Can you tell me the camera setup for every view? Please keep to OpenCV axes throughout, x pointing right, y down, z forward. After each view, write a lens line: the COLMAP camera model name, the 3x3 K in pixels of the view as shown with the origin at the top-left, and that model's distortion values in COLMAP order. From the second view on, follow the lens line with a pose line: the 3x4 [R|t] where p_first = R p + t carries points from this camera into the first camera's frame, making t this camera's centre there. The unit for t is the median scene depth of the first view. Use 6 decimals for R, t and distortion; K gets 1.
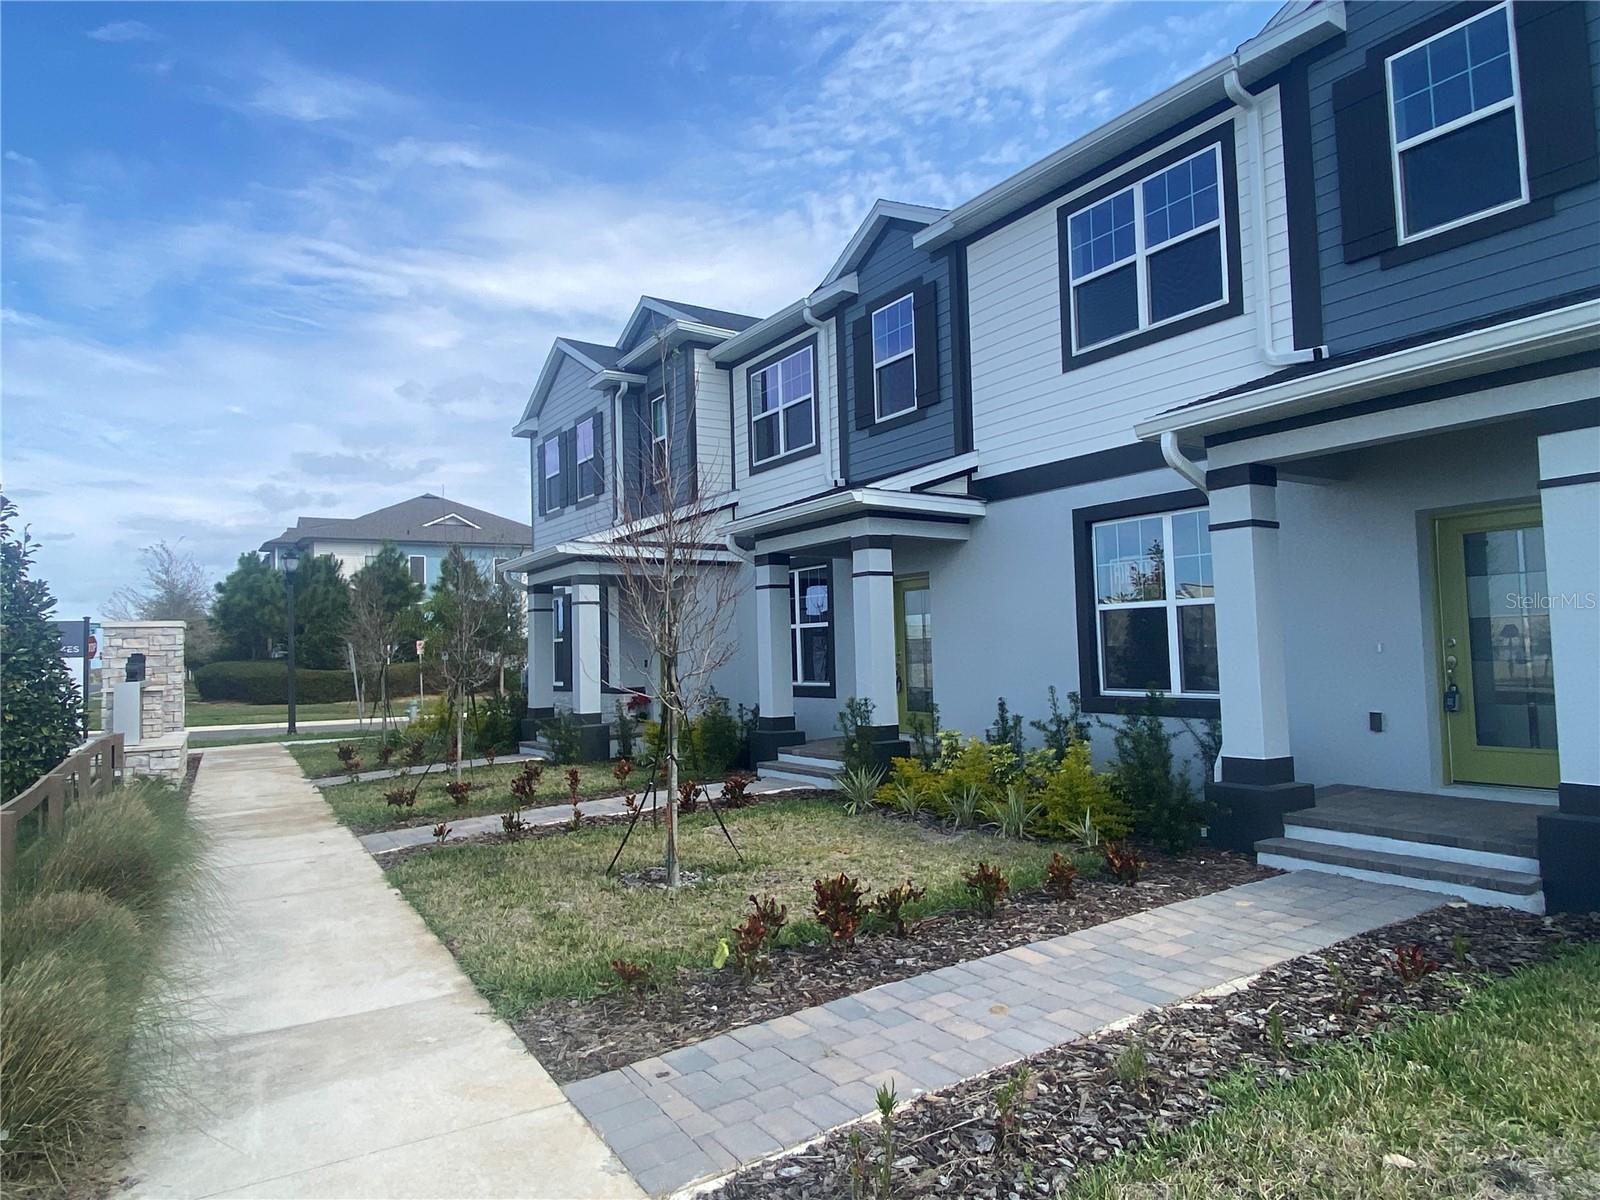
lens RADIAL K [[999.9, 0, 802.5], [0, 999.9, 590.6], [0, 0, 1]] dist [0.073522, -0.071913]
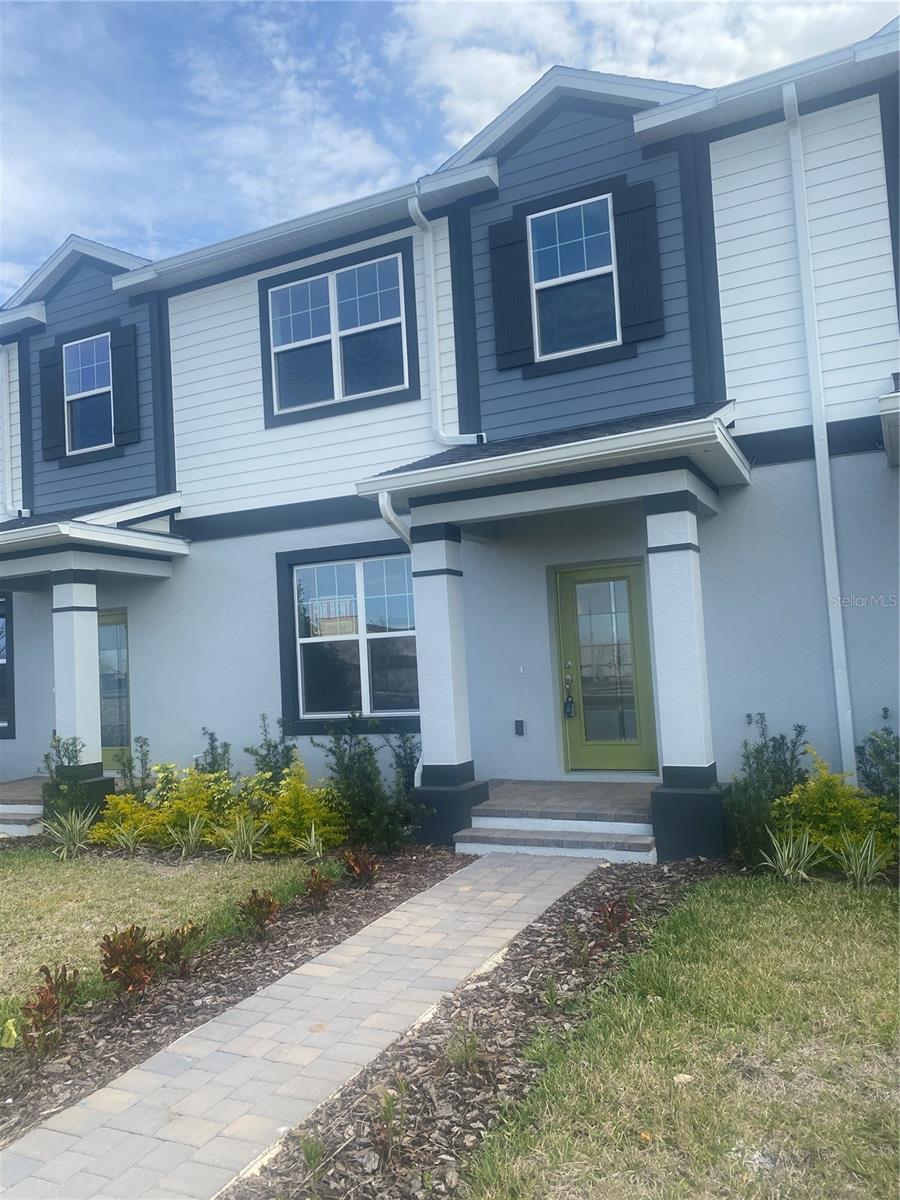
lens RADIAL K [[908.0, 0, 450.0], [0, 908.0, 600.0], [0, 0, 1]] dist [0.078229, -0.072172]
pose [[0.862232, 0.012371, 0.506363, -0.098725], [0.000435, 0.999683, -0.025164, -0.004166], [-0.506514, 0.021918, 0.861953, 0.051889]]
